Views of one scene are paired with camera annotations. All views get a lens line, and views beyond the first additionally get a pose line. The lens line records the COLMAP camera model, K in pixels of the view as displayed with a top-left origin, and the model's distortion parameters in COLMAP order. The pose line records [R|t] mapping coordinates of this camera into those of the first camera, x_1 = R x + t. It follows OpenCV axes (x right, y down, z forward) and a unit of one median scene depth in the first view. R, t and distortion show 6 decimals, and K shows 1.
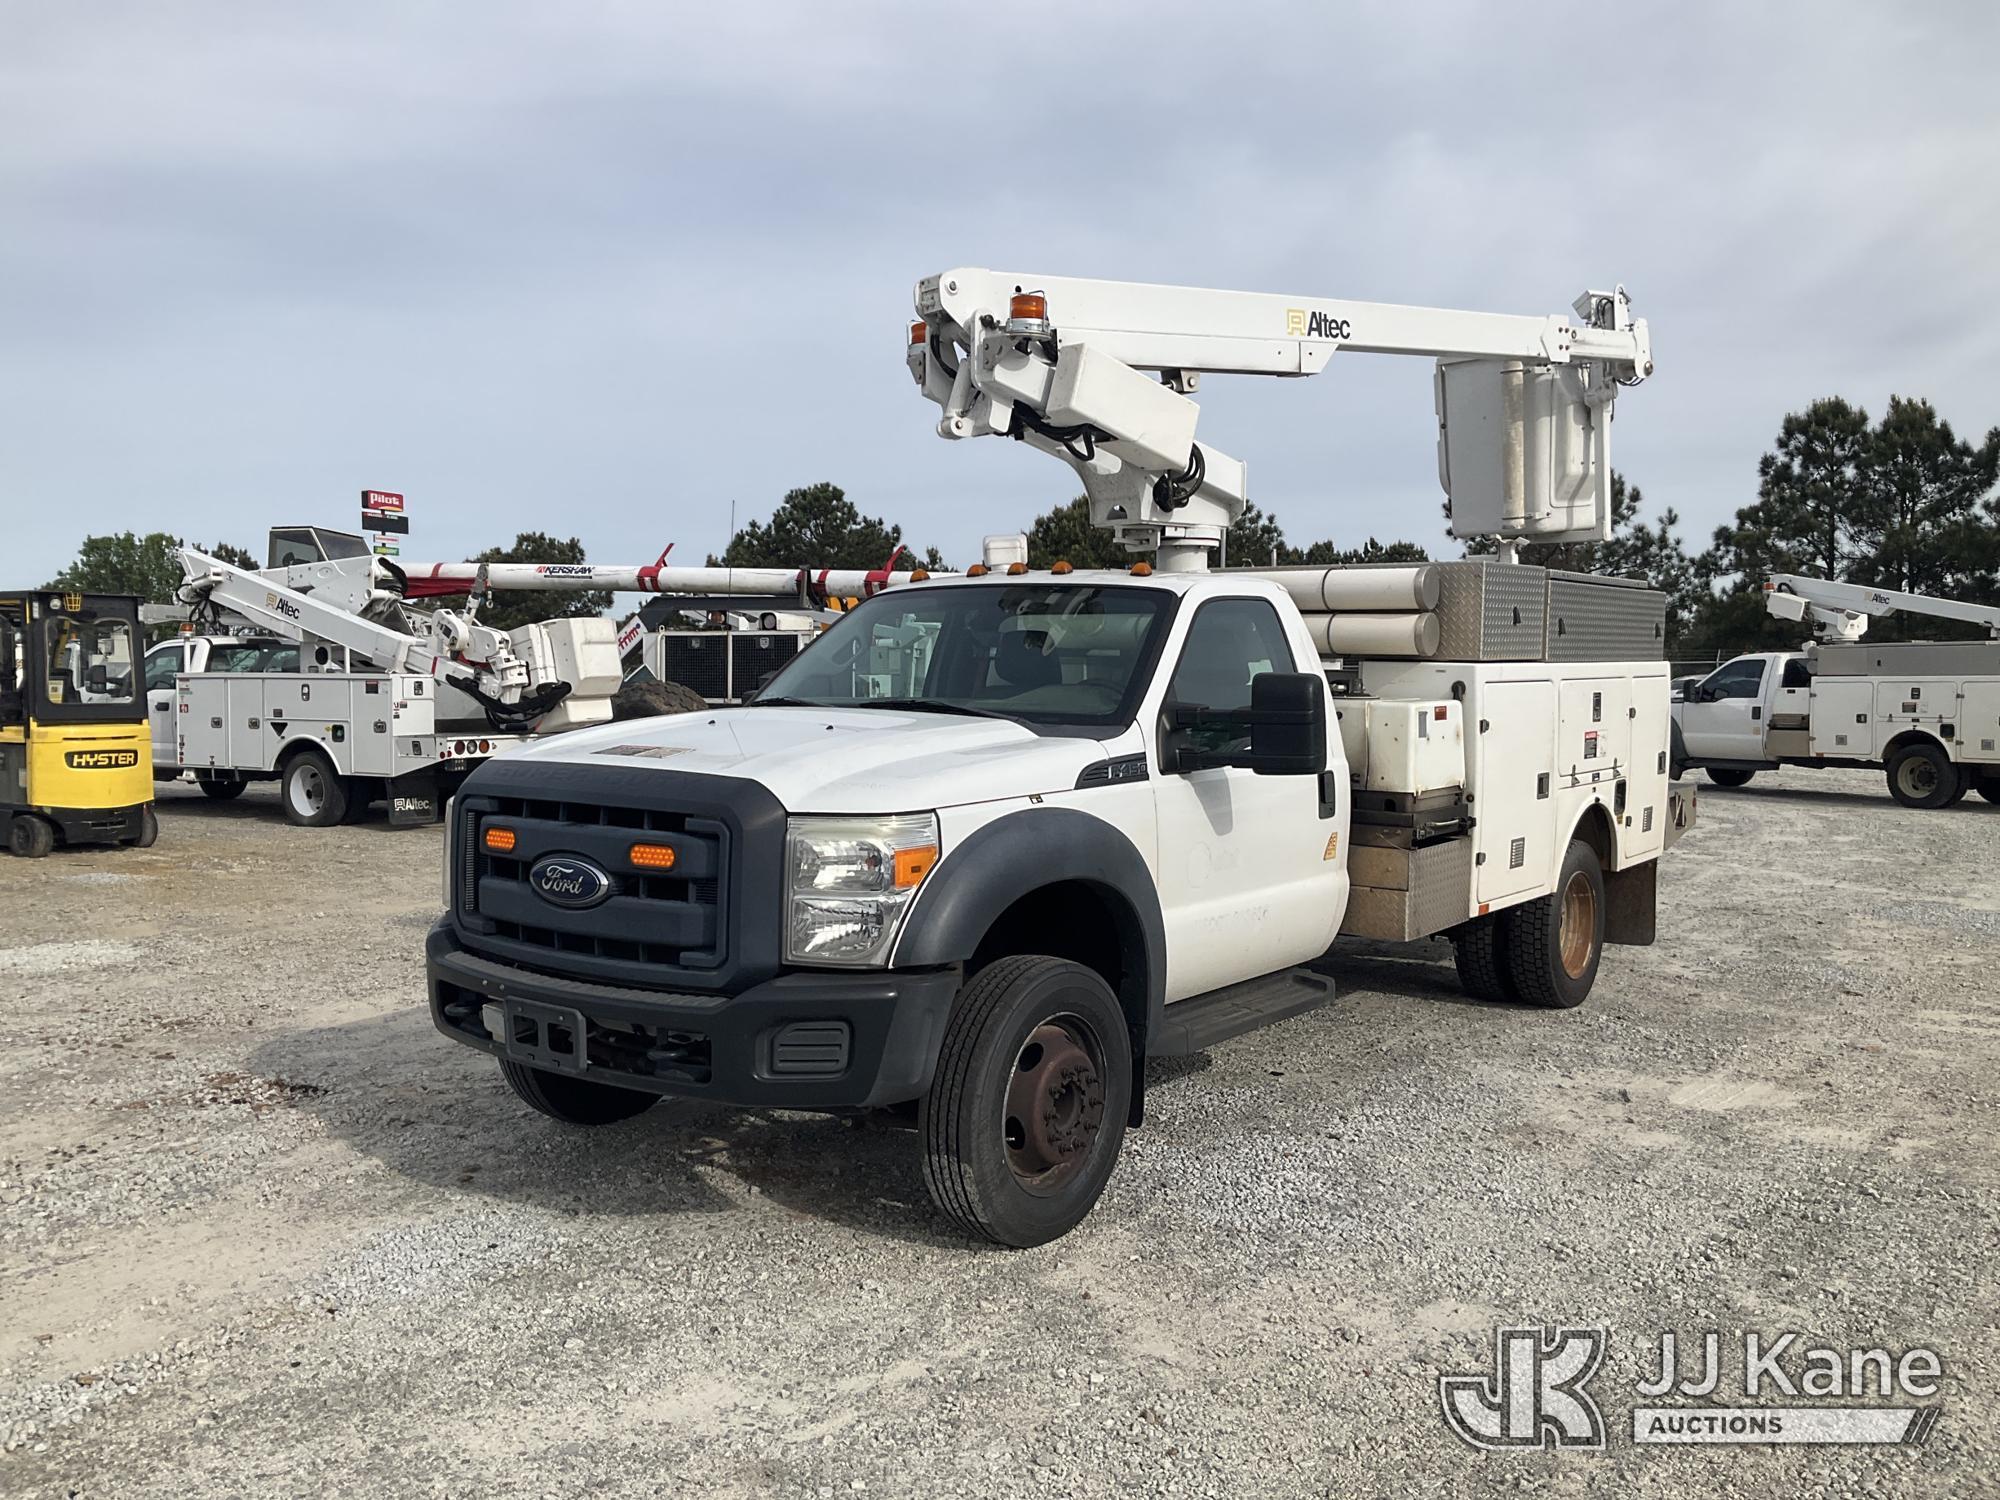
lens RADIAL K [[1720.2, 0, 989.8], [0, 1720.2, 763.5], [0, 0, 1]] dist [0.028521, -0.045218]
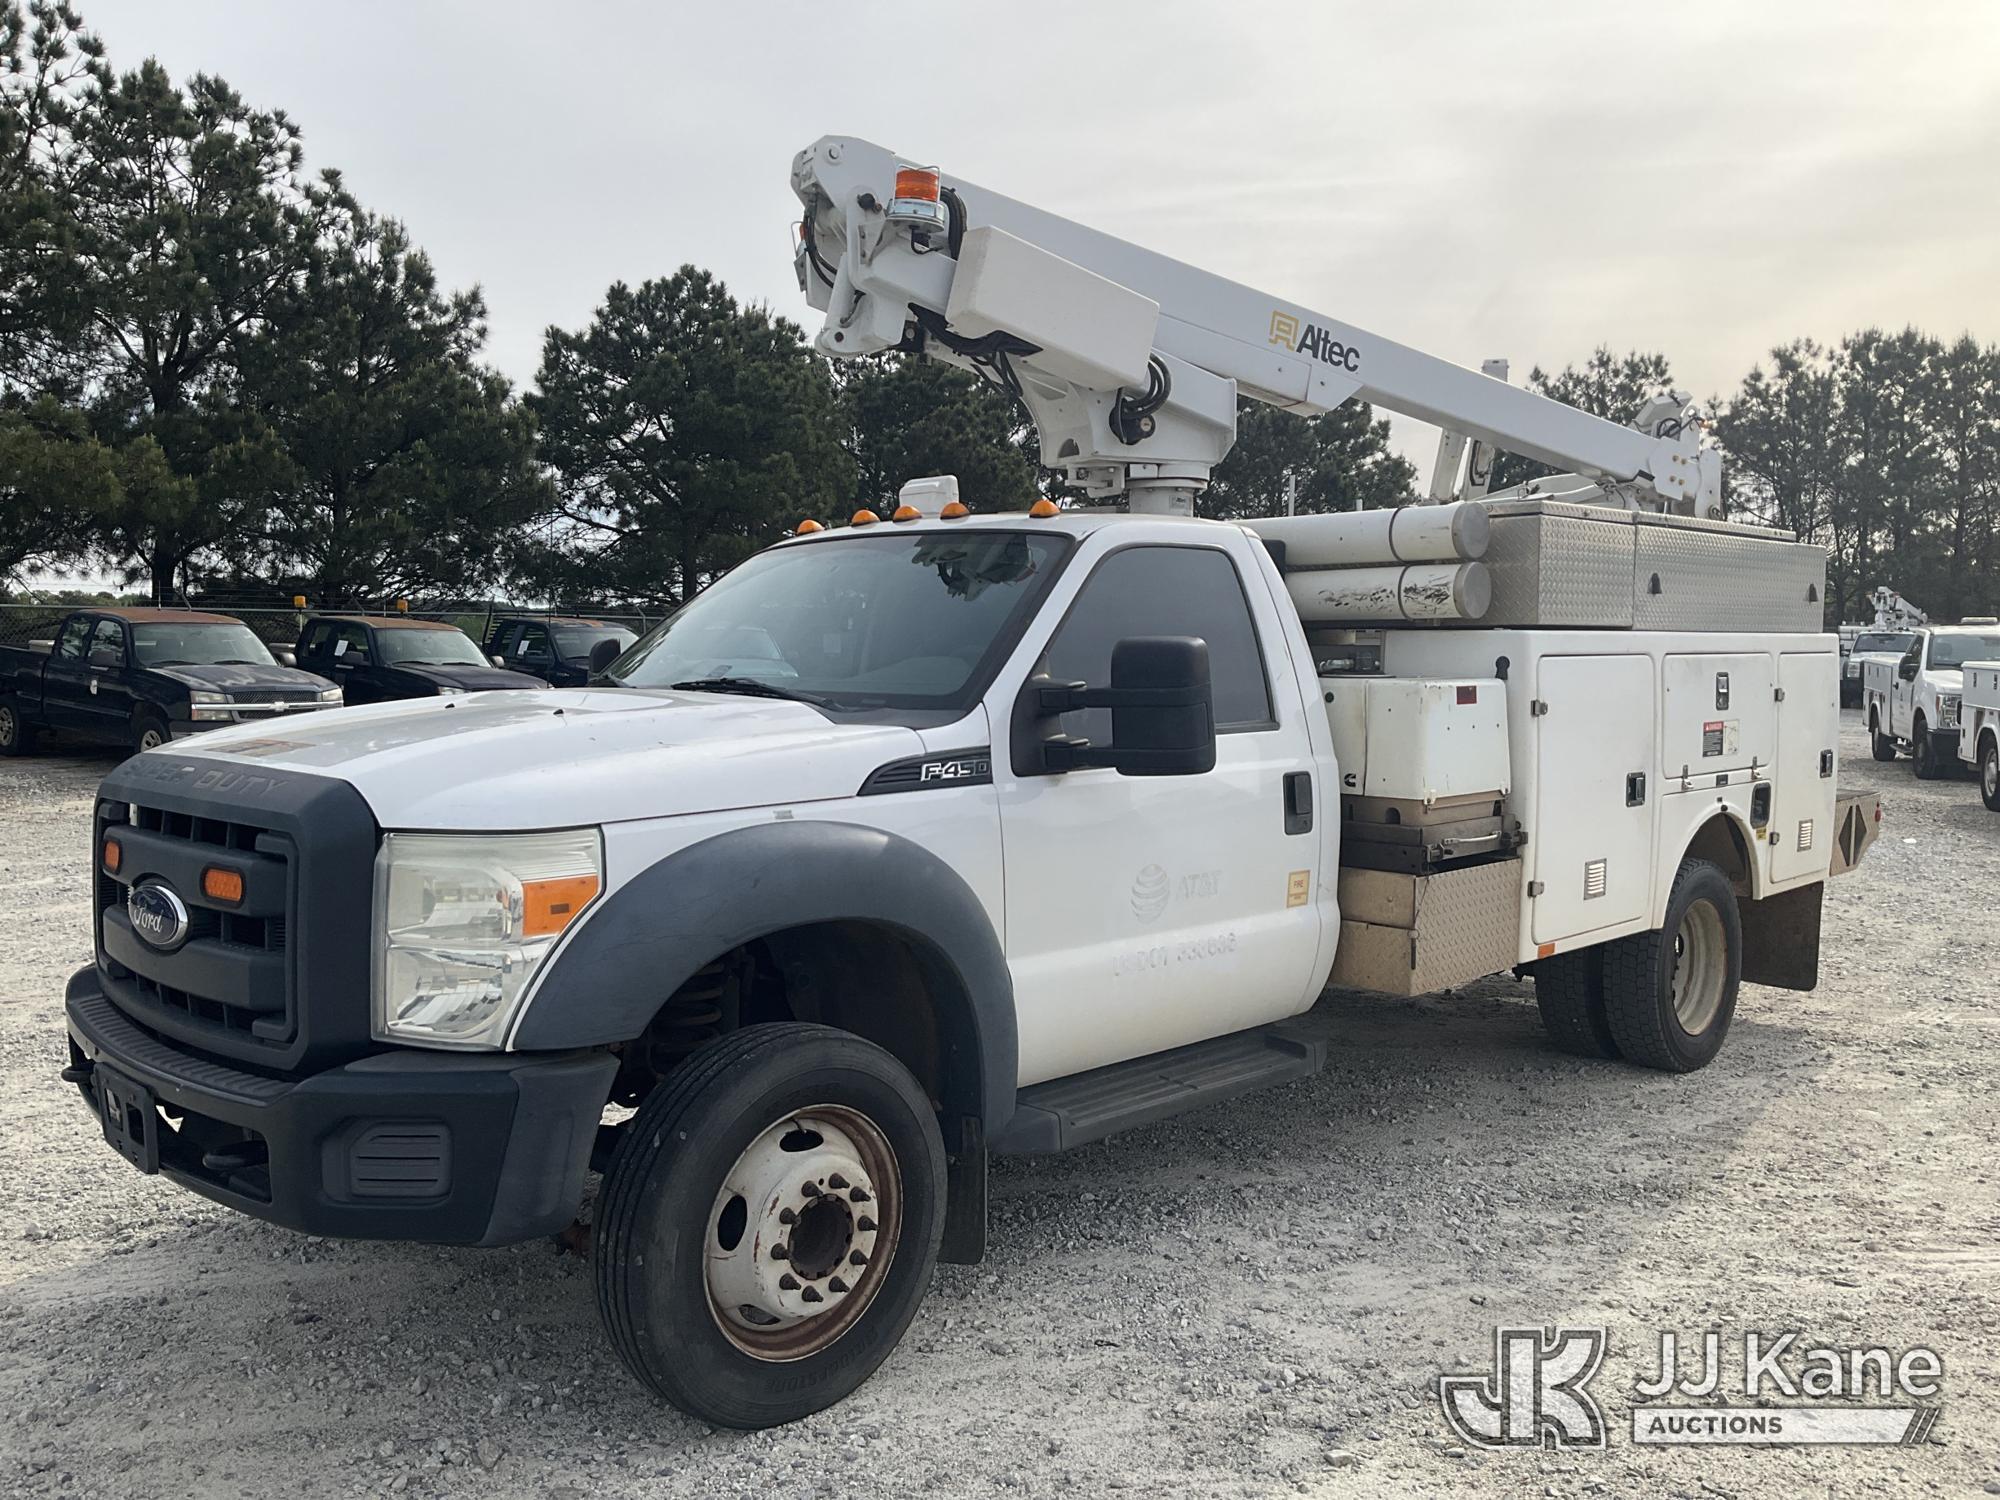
lens RADIAL K [[1720.2, 0, 979.8], [0, 1720.2, 750.8], [0, 0, 1]] dist [0.028521, -0.045218]
pose [[0.990233, 0.001952, -0.139410, 0.158042], [-0.002659, 0.999985, -0.004891, -0.000553], [0.139398, 0.005214, 0.990223, 0.222936]]
